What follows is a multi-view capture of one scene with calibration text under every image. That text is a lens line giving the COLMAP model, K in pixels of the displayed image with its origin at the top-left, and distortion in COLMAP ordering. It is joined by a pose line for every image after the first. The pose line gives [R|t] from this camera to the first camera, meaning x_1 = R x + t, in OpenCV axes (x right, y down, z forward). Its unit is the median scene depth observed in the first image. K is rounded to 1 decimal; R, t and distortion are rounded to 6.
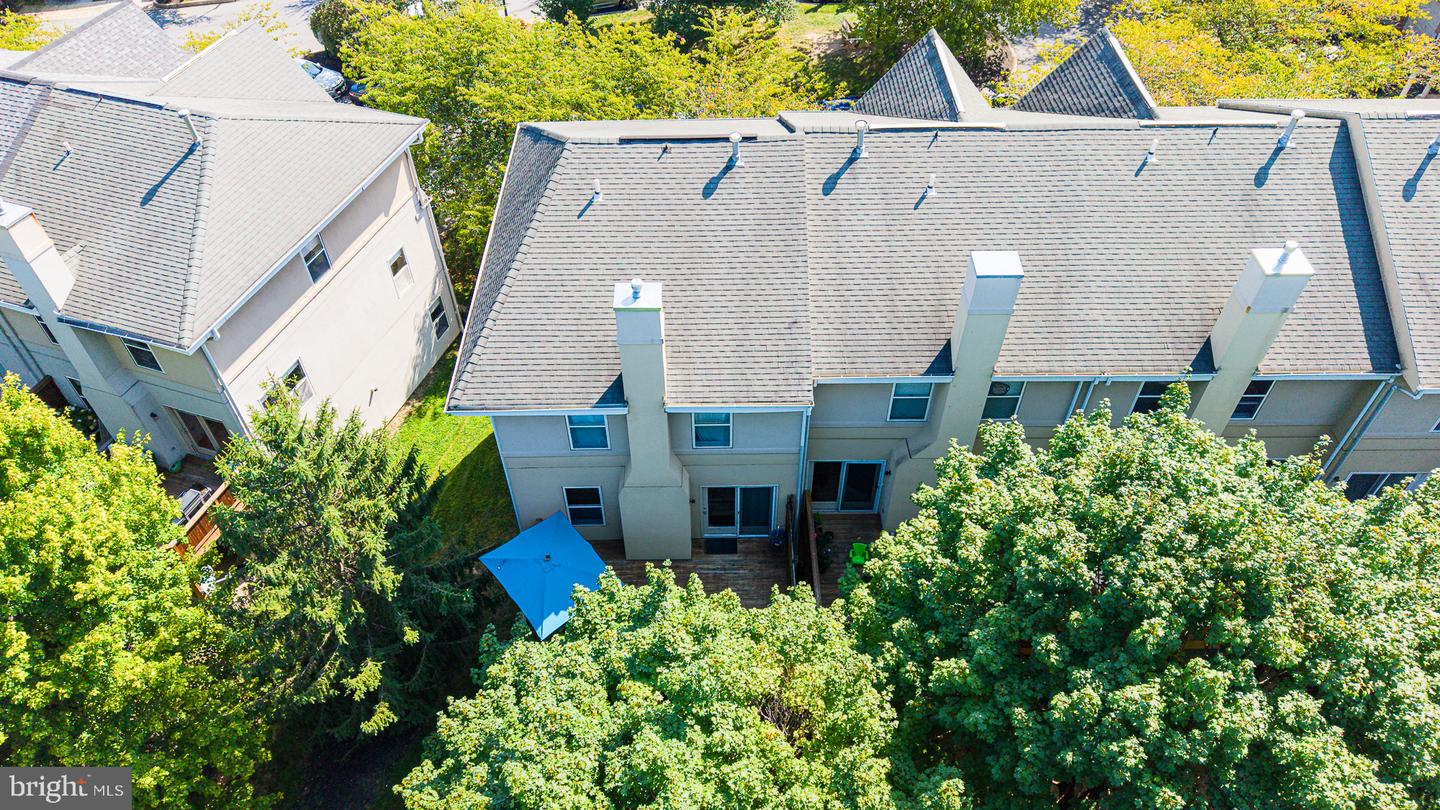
lens RADIAL K [[1005.0, 0, 720.0], [0, 1005.0, 405.0], [0, 0, 1]] dist [0.027801, 0.000818]
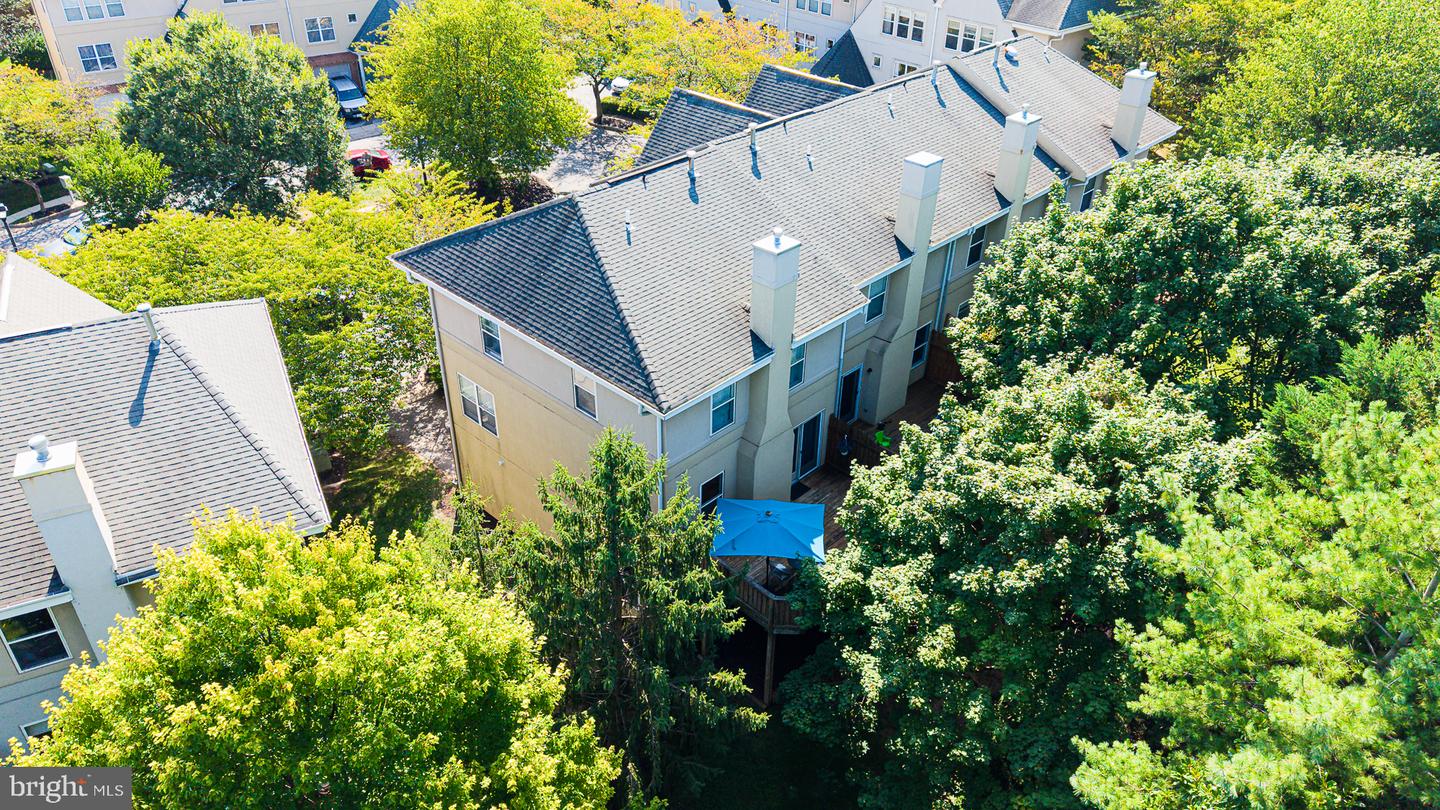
lens RADIAL K [[1005.0, 0, 720.0], [0, 1005.0, 405.0], [0, 0, 1]] dist [0.027801, 0.000818]
pose [[0.695517, -0.376566, 0.611927, -0.832495], [0.491983, 0.870284, -0.023636, 0.048999], [-0.523650, 0.317497, 0.790561, 0.102084]]
